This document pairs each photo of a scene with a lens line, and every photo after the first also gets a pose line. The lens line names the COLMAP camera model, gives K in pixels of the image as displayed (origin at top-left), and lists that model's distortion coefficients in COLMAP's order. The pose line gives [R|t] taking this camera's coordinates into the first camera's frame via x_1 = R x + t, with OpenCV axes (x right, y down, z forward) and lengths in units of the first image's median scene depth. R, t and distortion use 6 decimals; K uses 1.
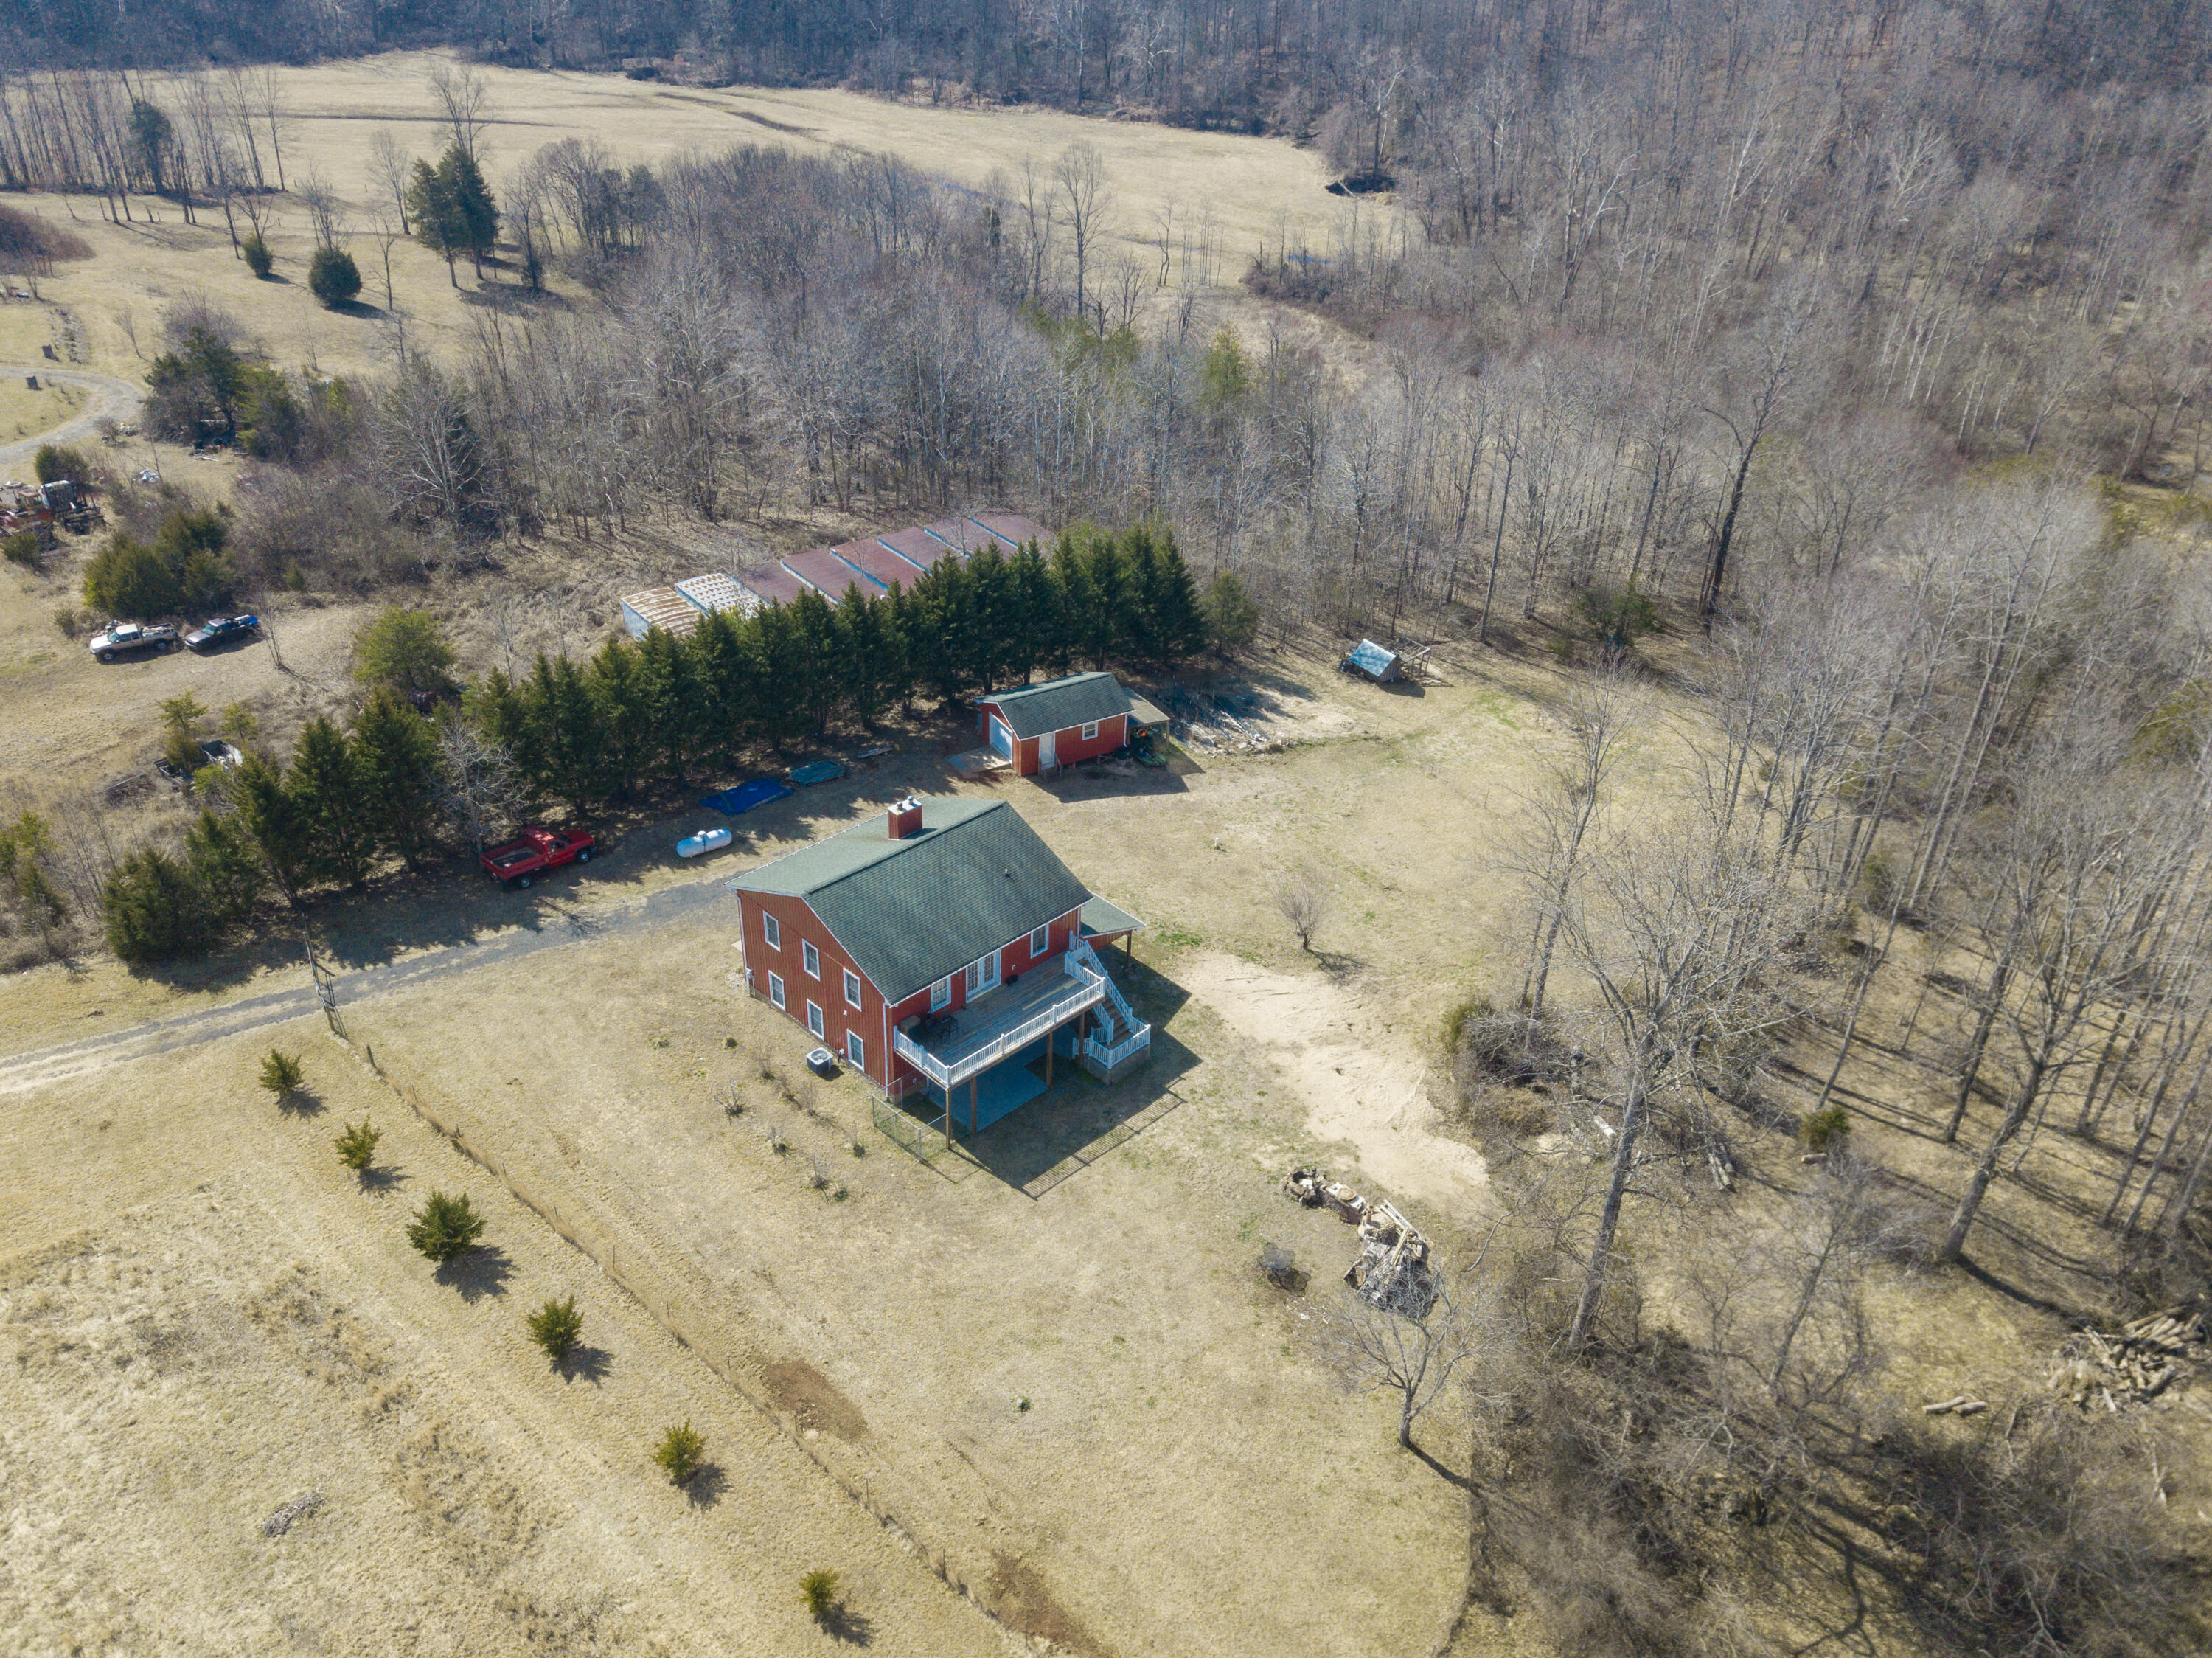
lens RADIAL K [[1745.7, 0, 1106.0], [0, 1745.7, 829.0], [0, 0, 1]] dist [0.020035, -0.006829]
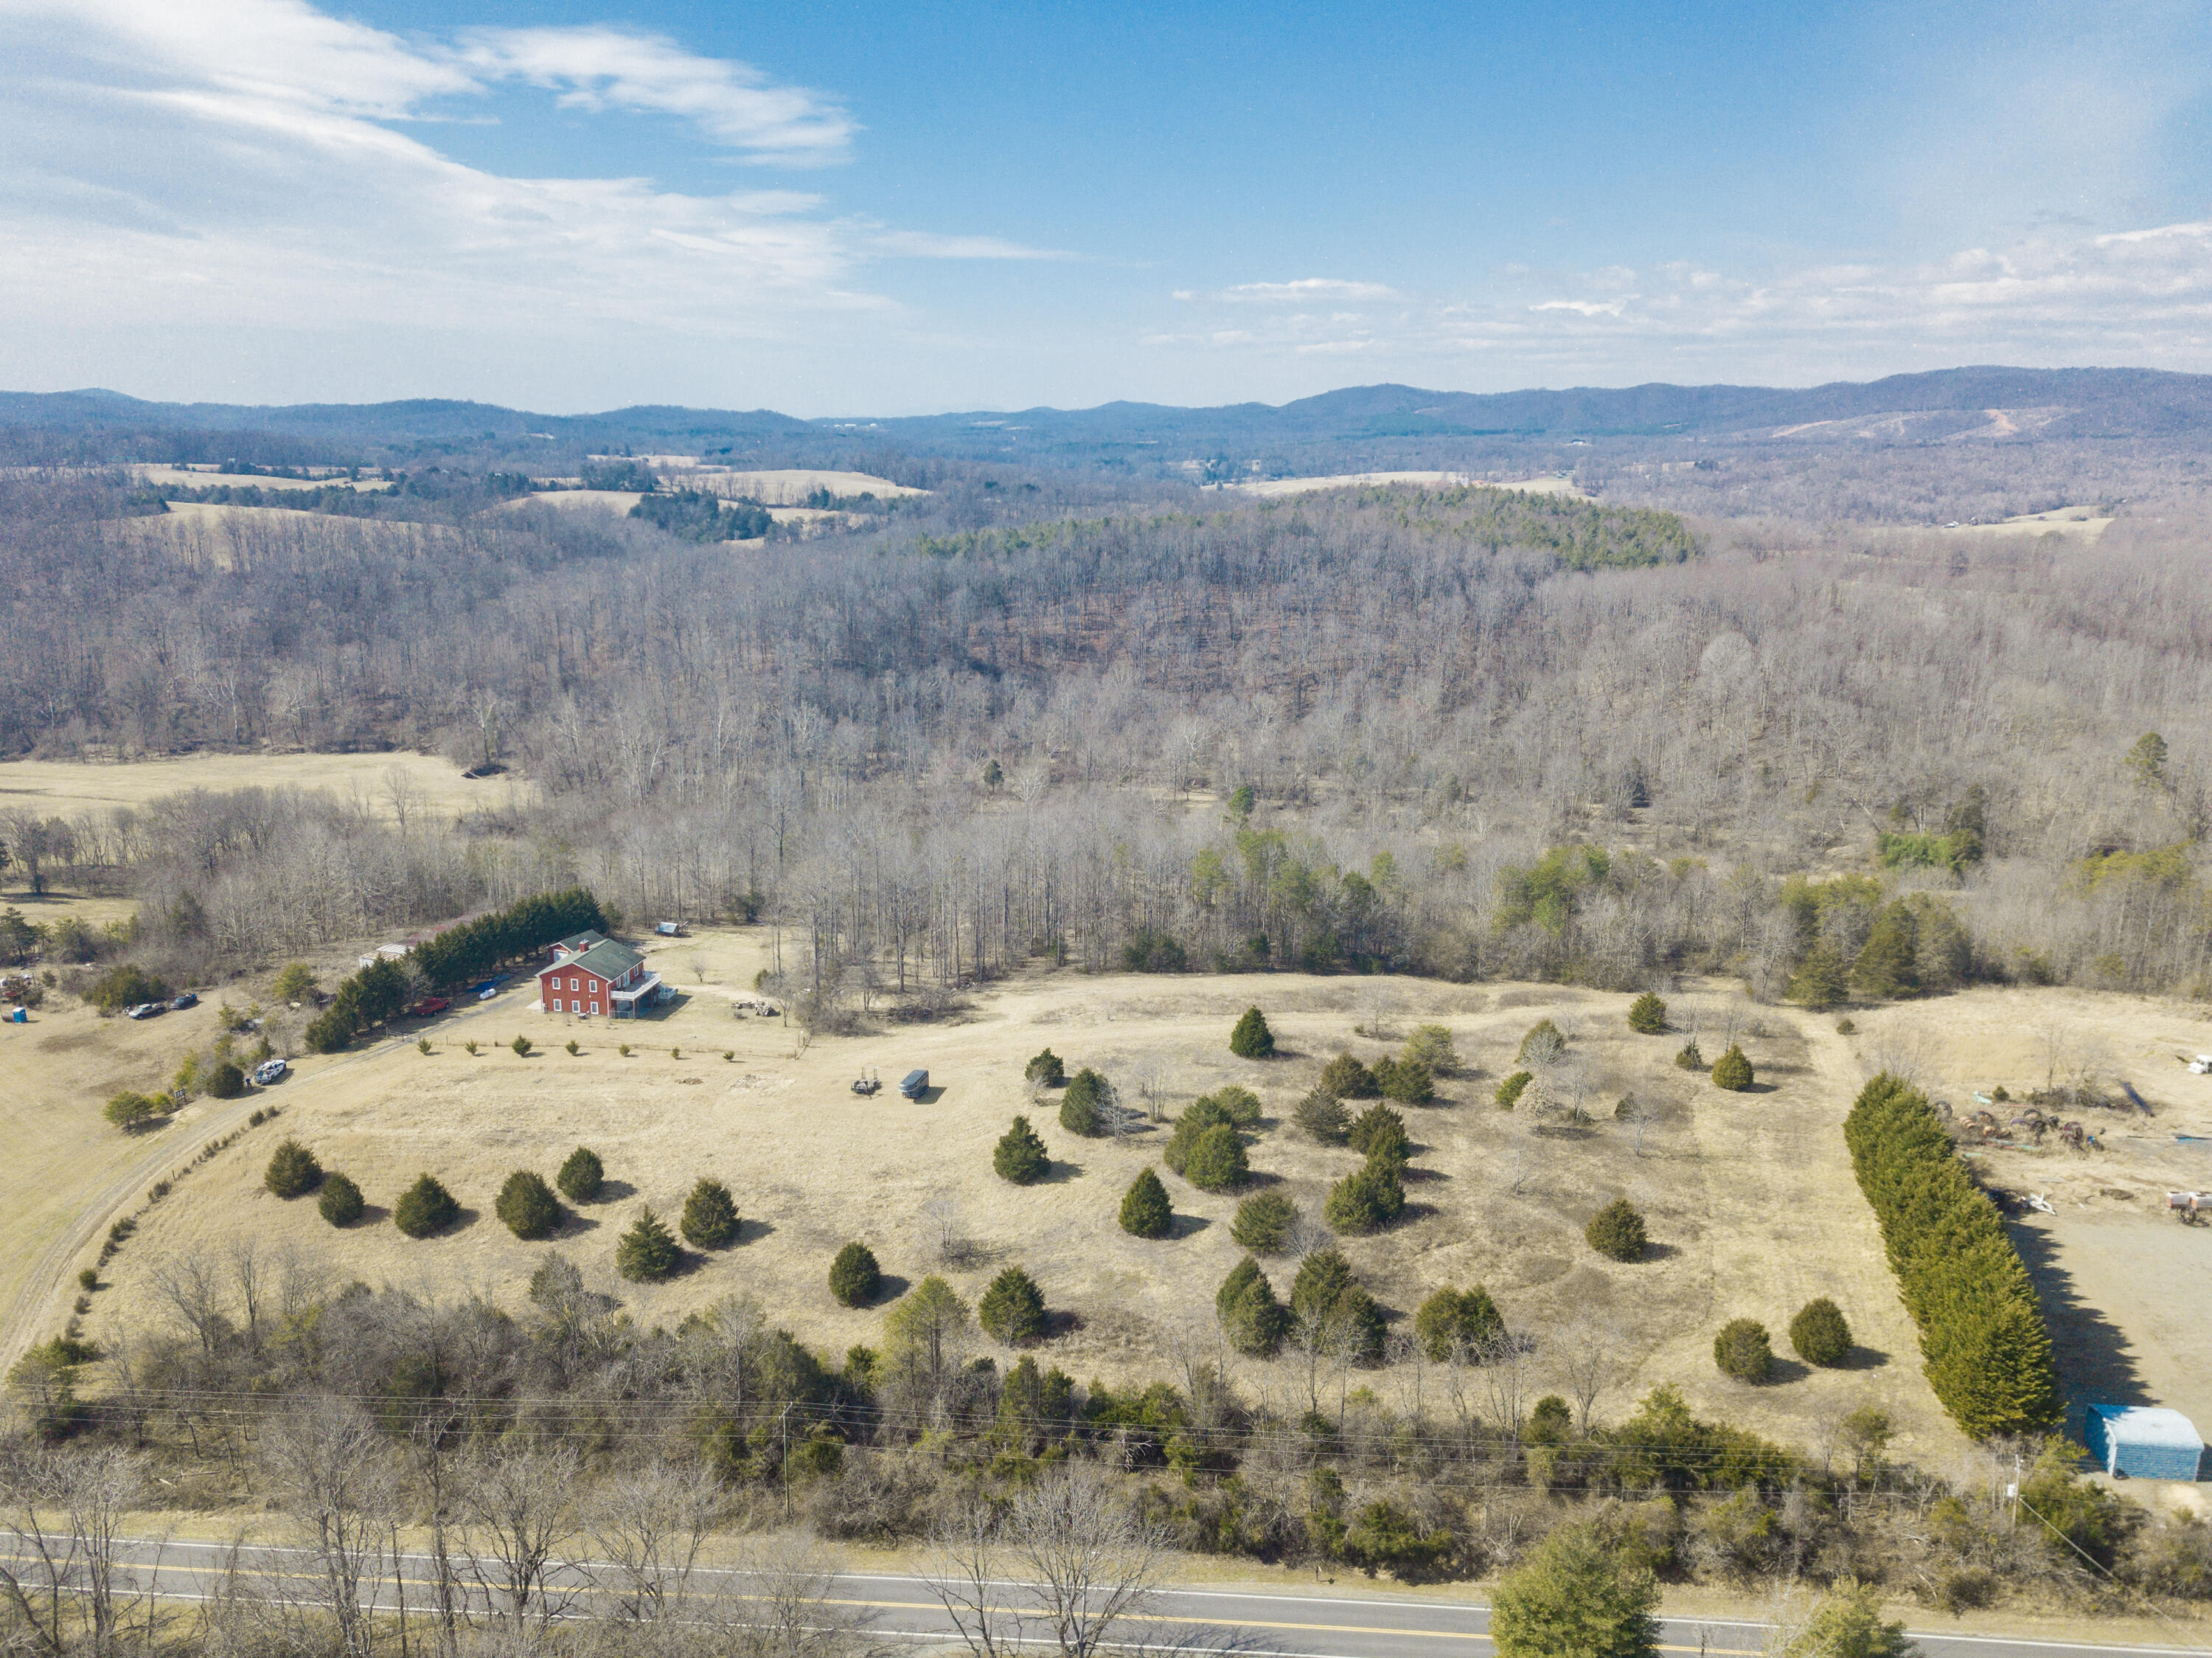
lens RADIAL K [[1745.7, 0, 1106.0], [0, 1745.7, 829.0], [0, 0, 1]] dist [0.020035, -0.006829]
pose [[0.828433, -0.148306, 0.540096, -0.286473], [0.306759, 0.926956, -0.215992, 0.219442], [-0.468612, 0.344614, 0.813415, -0.600975]]
